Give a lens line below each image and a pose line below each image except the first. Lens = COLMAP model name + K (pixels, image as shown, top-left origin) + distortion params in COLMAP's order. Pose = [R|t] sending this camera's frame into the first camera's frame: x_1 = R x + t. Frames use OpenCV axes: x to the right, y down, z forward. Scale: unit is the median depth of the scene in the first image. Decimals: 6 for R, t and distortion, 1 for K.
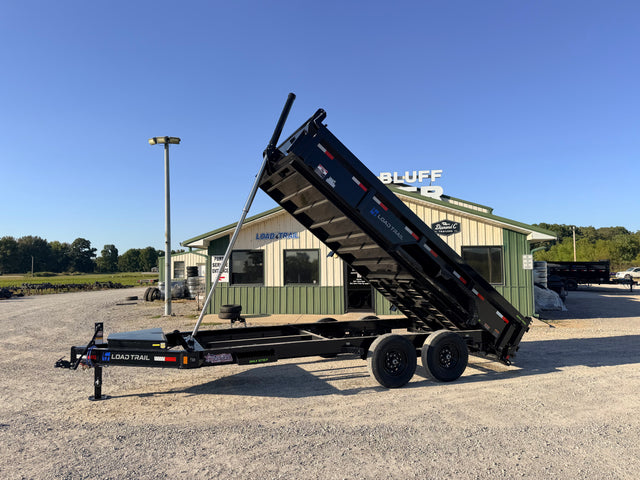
lens RADIAL K [[445.5, 0, 319.2], [0, 445.5, 243.1], [0, 0, 1]] dist [0.083606, -0.114957]
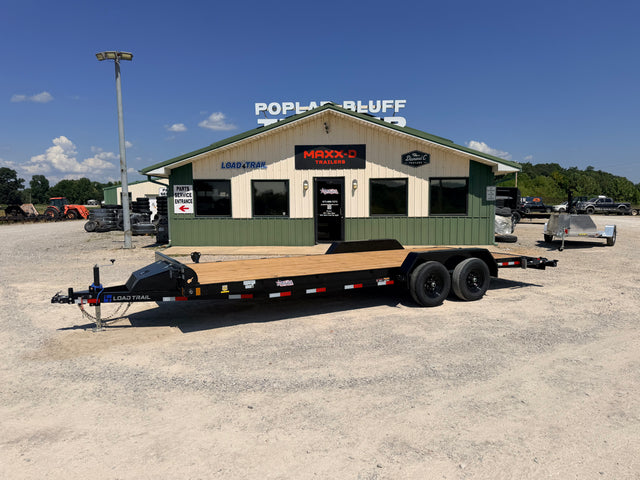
lens RADIAL K [[449.4, 0, 317.9], [0, 449.4, 243.1], [0, 0, 1]] dist [0.063214, -0.094145]
pose [[0.993473, -0.005492, 0.113933, -0.045167], [-0.011136, 0.989399, 0.144796, 0.006848], [-0.113521, -0.145120, 0.982880, 0.006141]]
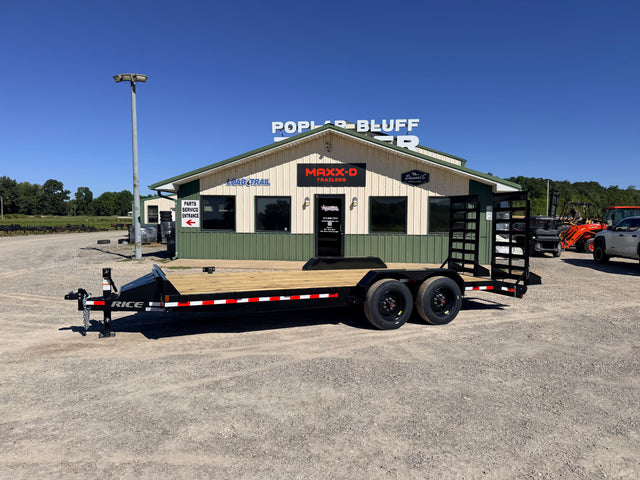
lens RADIAL K [[446.3, 0, 321.7], [0, 446.3, 240.4], [0, 0, 1]] dist [0.077061, -0.104036]
pose [[0.998609, 0.019115, 0.049136, 0.021127], [-0.024322, 0.993890, 0.107661, 0.001721], [-0.046777, -0.108707, 0.992973, -0.011885]]
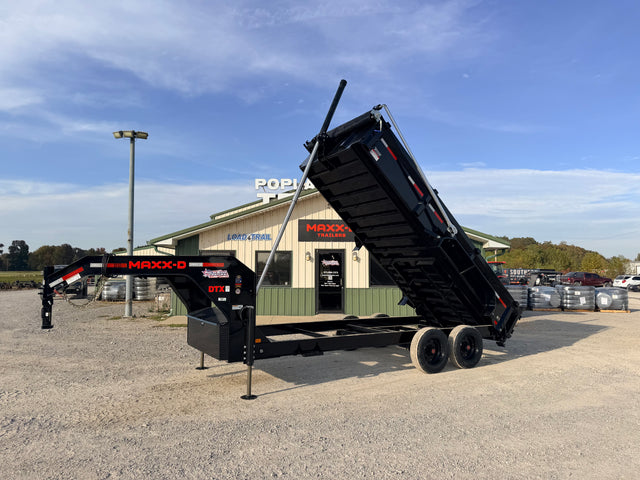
lens RADIAL K [[446.3, 0, 321.7], [0, 446.3, 240.4], [0, 0, 1]] dist [0.077061, -0.104036]
pose [[0.987046, 0.029223, 0.157753, -0.087068], [-0.027254, 0.999522, -0.014627, 0.001627], [-0.158104, 0.010138, 0.987370, -0.017277]]
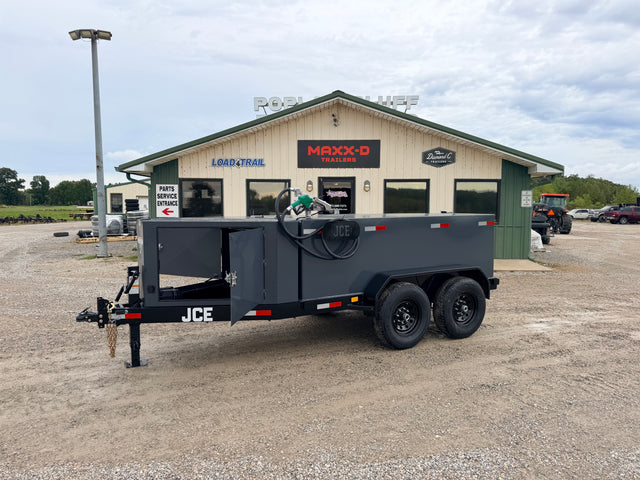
lens RADIAL K [[446.8, 0, 315.5], [0, 446.8, 236.2], [0, 0, 1]] dist [0.059735, -0.071819]
pose [[0.993797, 0.010222, 0.110740, -0.040395], [-0.023701, 0.992358, 0.121095, 0.014702], [-0.108656, -0.122968, 0.986445, 0.143133]]
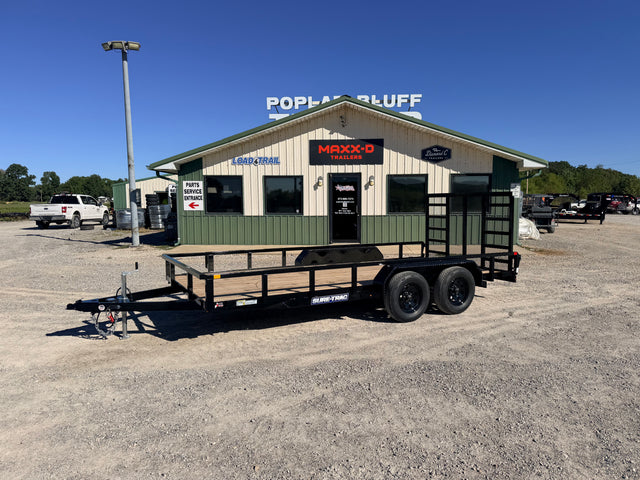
lens RADIAL K [[446.4, 0, 319.9], [0, 446.4, 241.4], [0, 0, 1]] dist [0.076455, -0.094478]
pose [[0.994958, -0.001427, 0.100287, -0.053309], [-0.013445, 0.988976, 0.147465, 0.009968], [-0.099392, -0.148070, 0.983970, 0.051345]]
